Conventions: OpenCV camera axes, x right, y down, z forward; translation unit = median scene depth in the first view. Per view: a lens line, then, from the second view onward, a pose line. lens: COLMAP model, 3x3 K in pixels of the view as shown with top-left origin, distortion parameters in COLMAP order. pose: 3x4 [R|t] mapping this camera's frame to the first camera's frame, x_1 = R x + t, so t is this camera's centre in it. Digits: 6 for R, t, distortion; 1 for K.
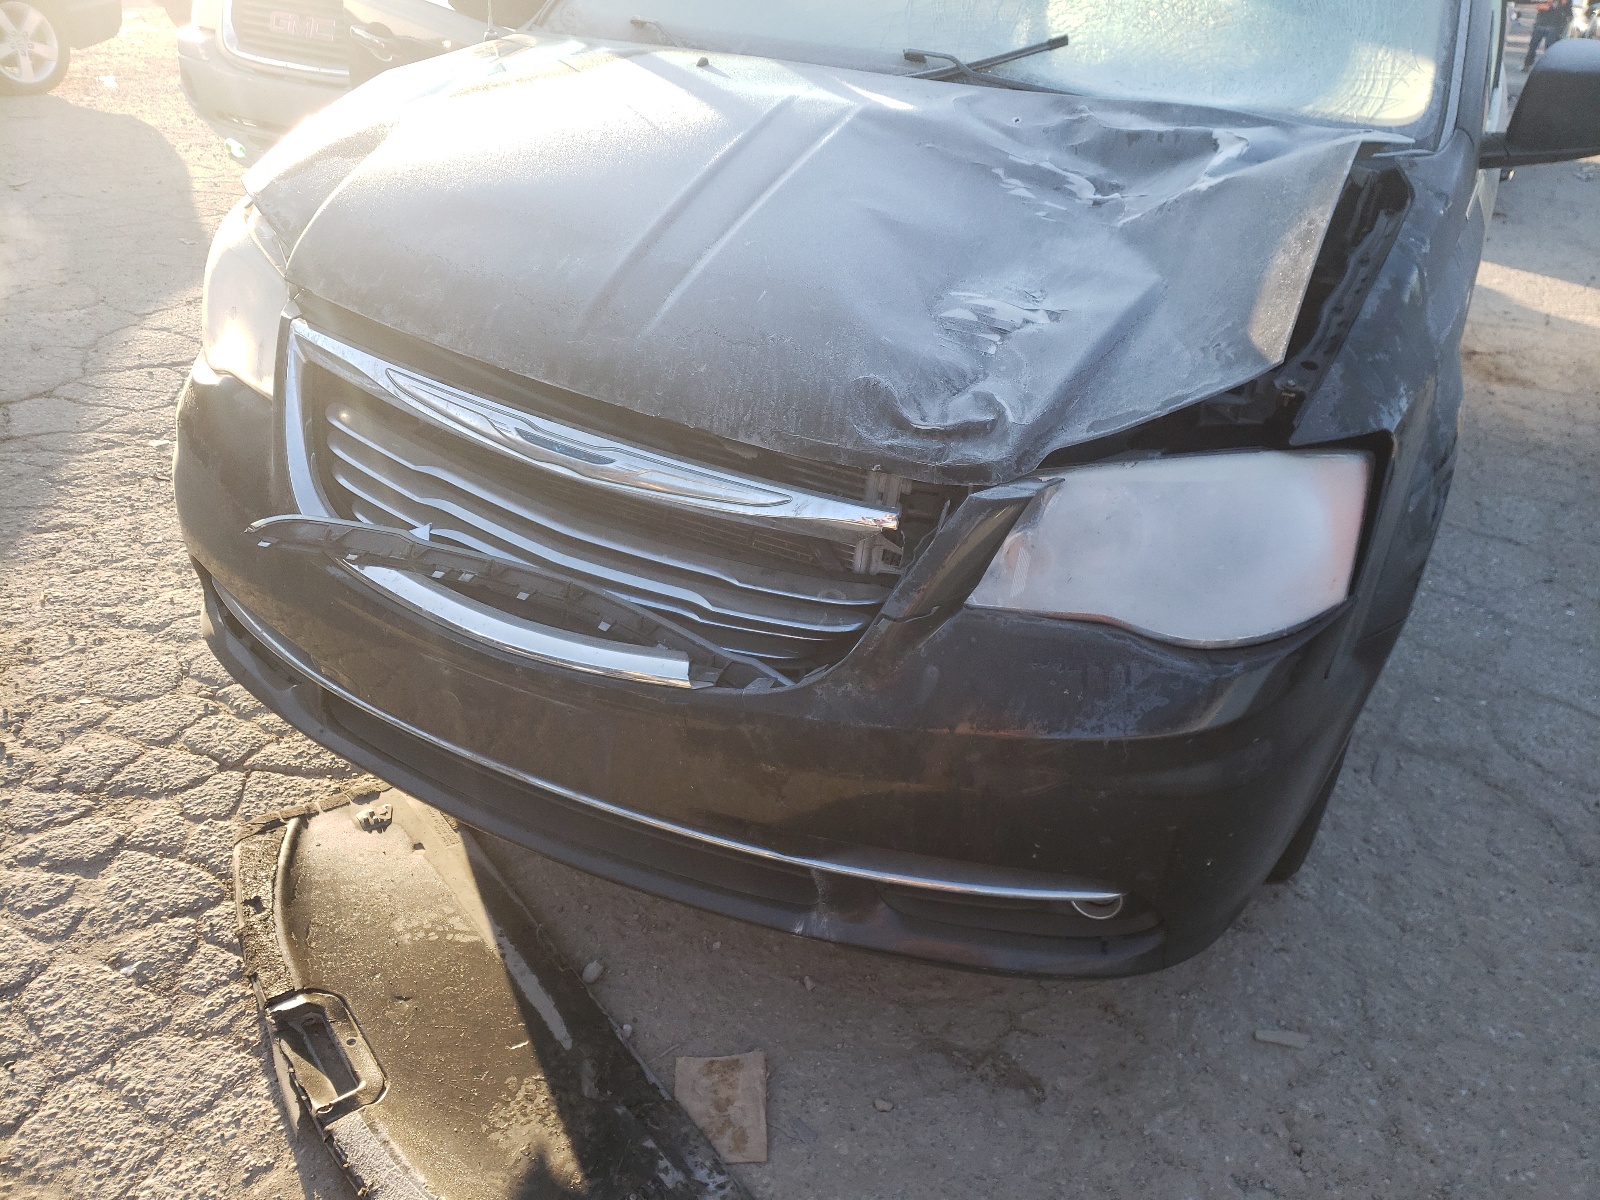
lens RADIAL K [[1228.5, 0, 815.7], [0, 1228.5, 589.2], [0, 0, 1]] dist [0.017459, -0.015347]
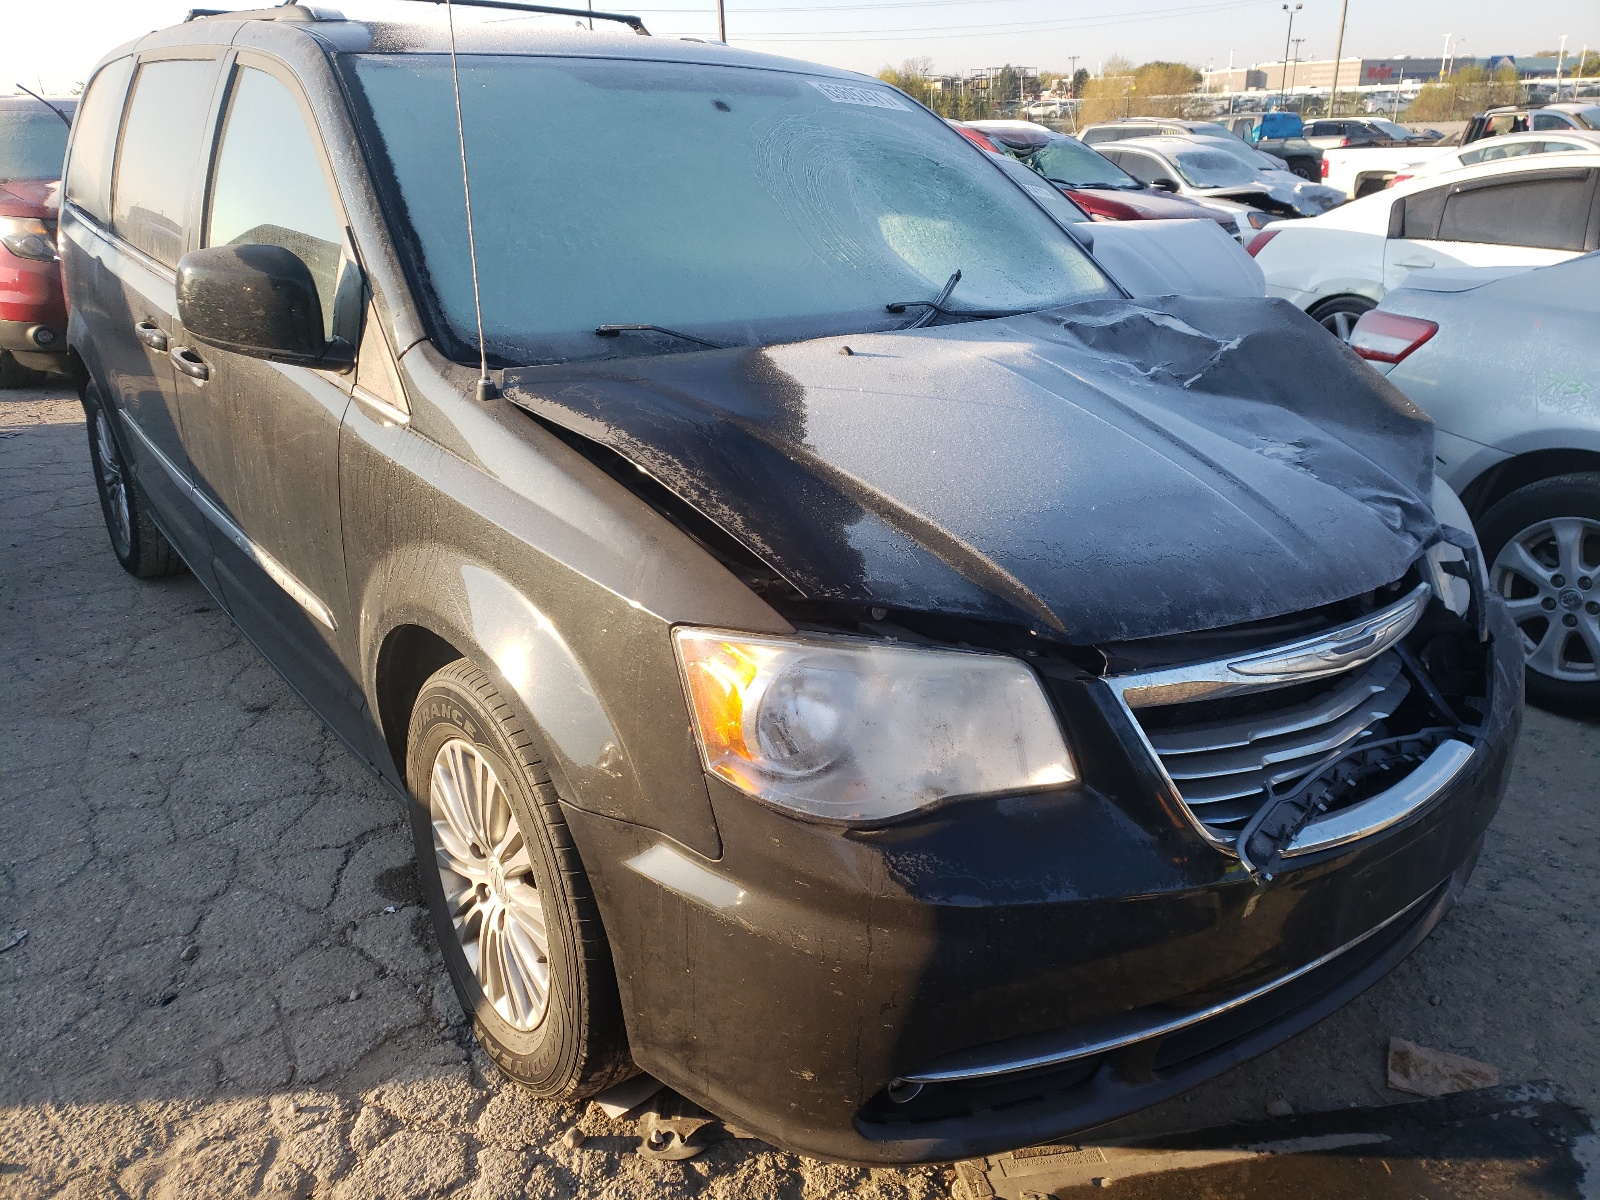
lens RADIAL K [[1207.1, 0, 806.2], [0, 1207.1, 605.9], [0, 0, 1]] dist [0.076786, -0.075356]
pose [[0.460238, -0.373878, 0.805230, -1.180331], [0.451940, 0.879350, 0.149981, -0.480737], [-0.764154, 0.294889, 0.573681, 0.604419]]
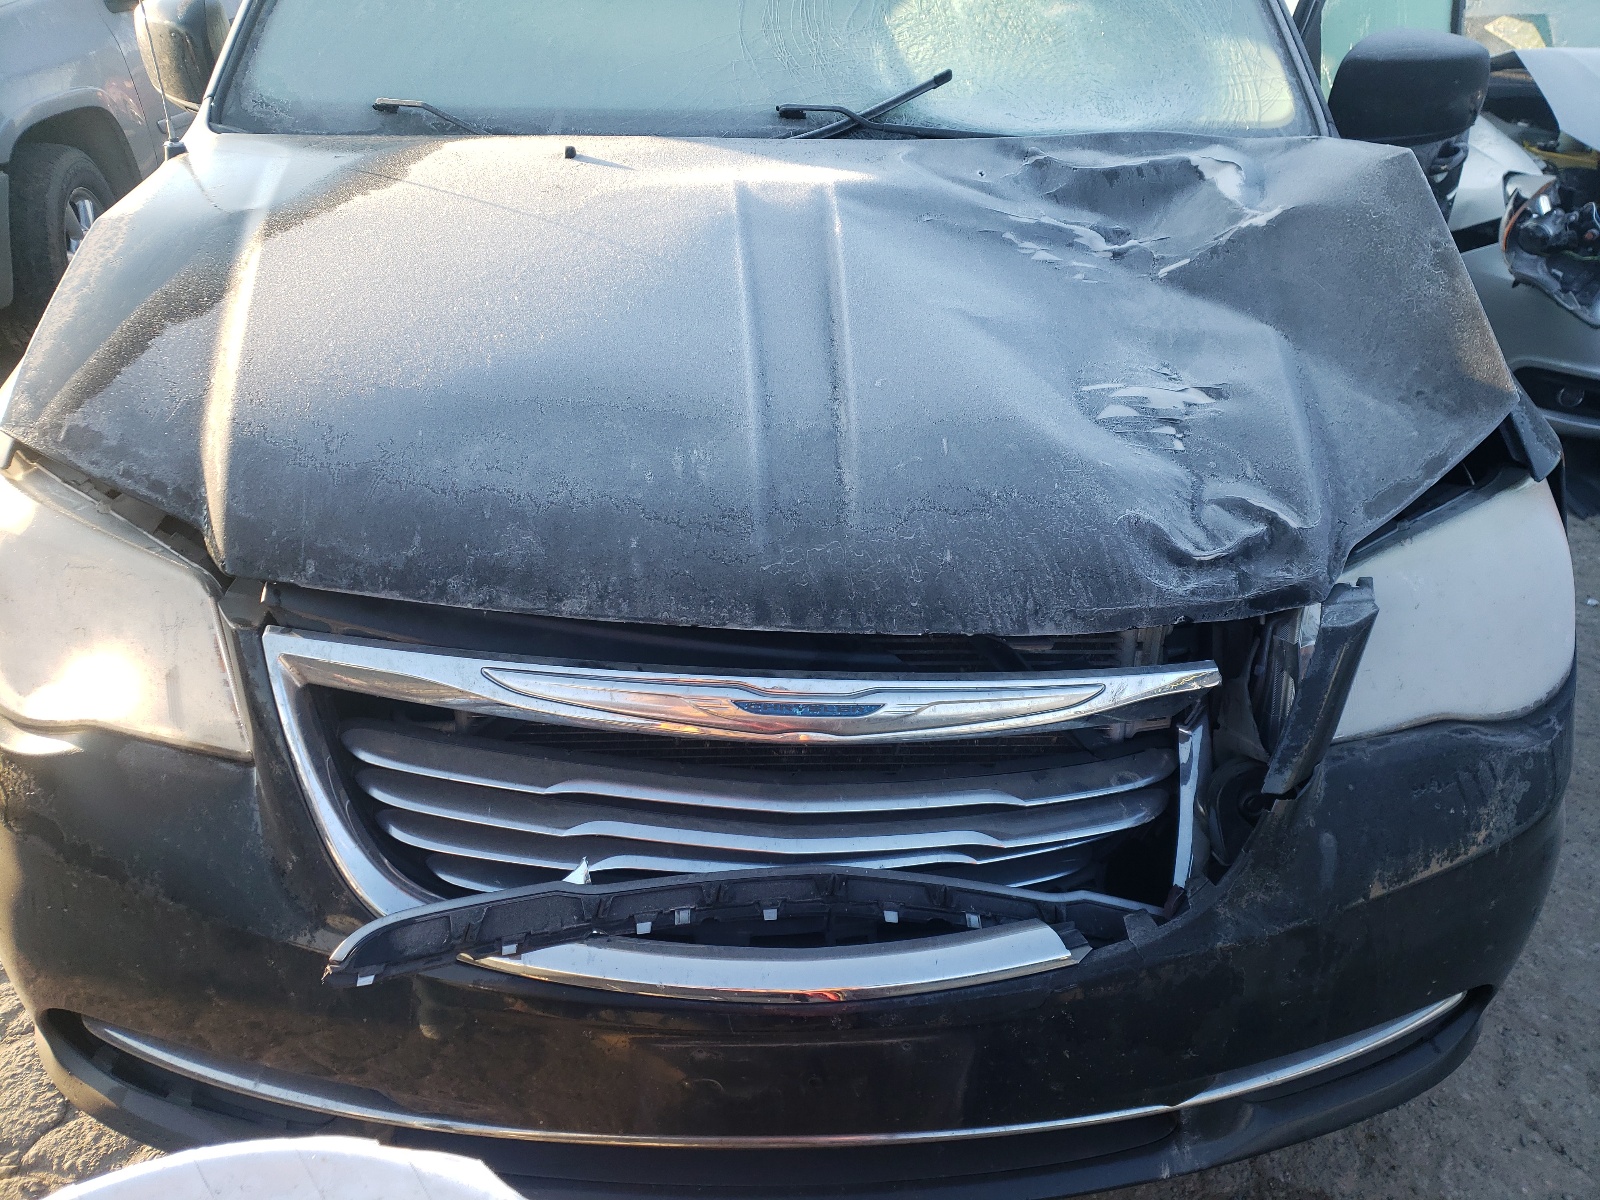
lens RADIAL K [[1207.1, 0, 811.8], [0, 1207.1, 608.3], [0, 0, 1]] dist [0.076786, -0.075356]
pose [[0.883053, -0.270424, 0.383521, -0.392489], [0.267573, 0.961547, 0.061909, -0.183309], [-0.385515, 0.047951, 0.921455, 0.282080]]
